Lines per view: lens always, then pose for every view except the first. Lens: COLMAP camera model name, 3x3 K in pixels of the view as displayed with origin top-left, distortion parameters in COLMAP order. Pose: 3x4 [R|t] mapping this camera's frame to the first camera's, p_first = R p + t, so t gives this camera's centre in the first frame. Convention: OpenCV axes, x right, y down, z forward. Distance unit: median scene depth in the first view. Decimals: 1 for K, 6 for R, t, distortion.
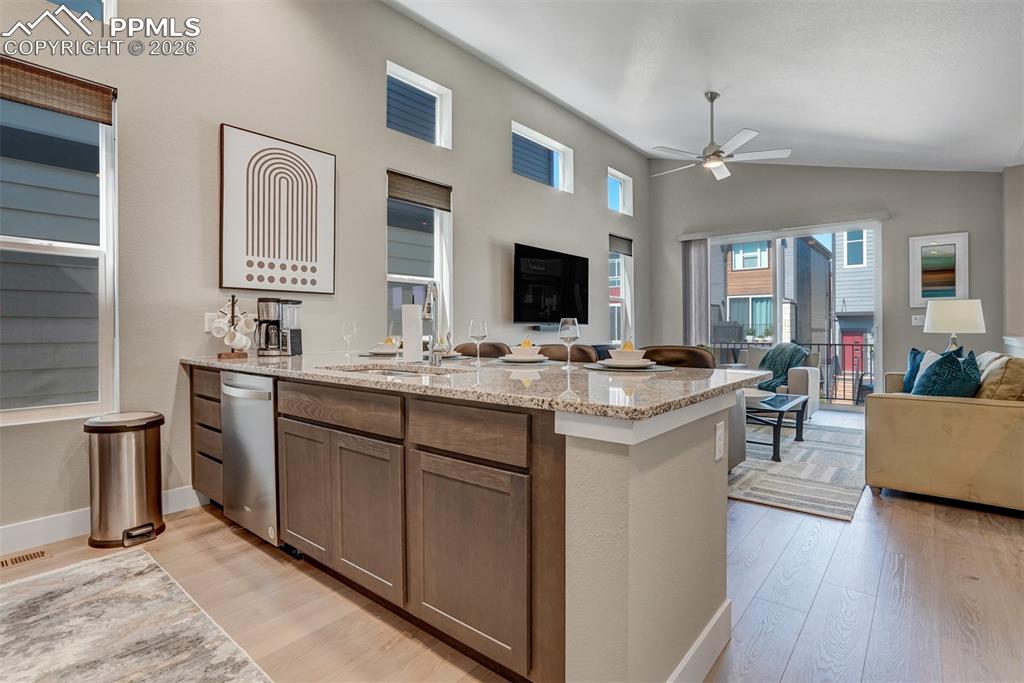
lens RADIAL K [[499.9, 0, 512.1], [0, 499.9, 322.7], [0, 0, 1]] dist [-0.009716, -0.000399]
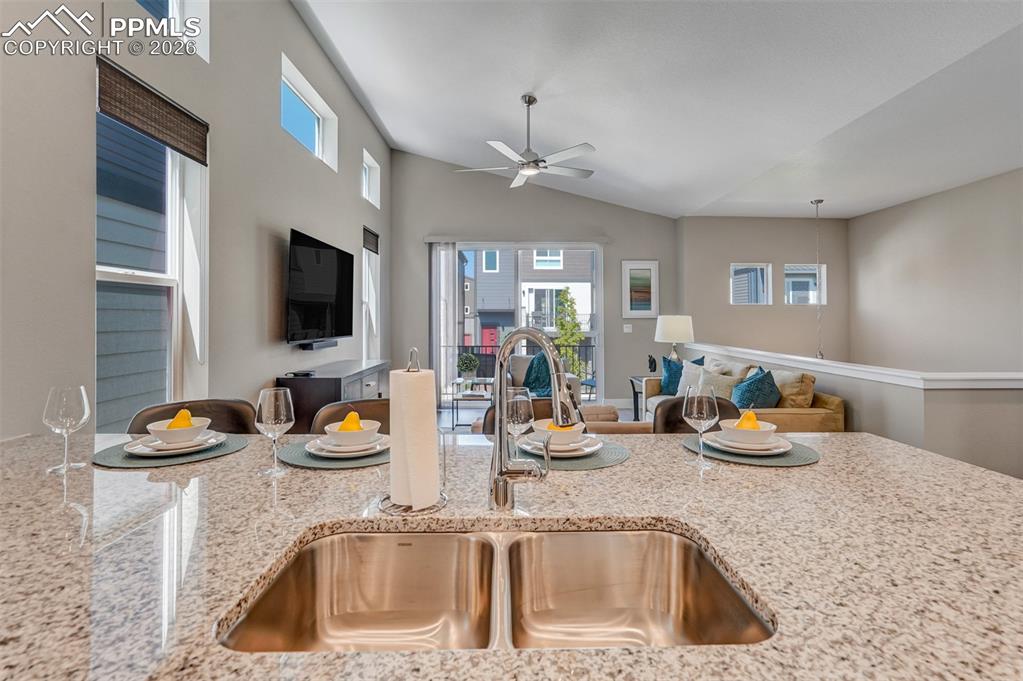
lens RADIAL K [[478.0, 0, 508.3], [0, 478.0, 324.8], [0, 0, 1]] dist [-0.024583, 0.001776]
pose [[0.763995, -0.009126, 0.645158, -0.192837], [-0.006587, 0.999738, 0.021942, -0.041388], [-0.645189, -0.021013, 0.763734, 0.297240]]
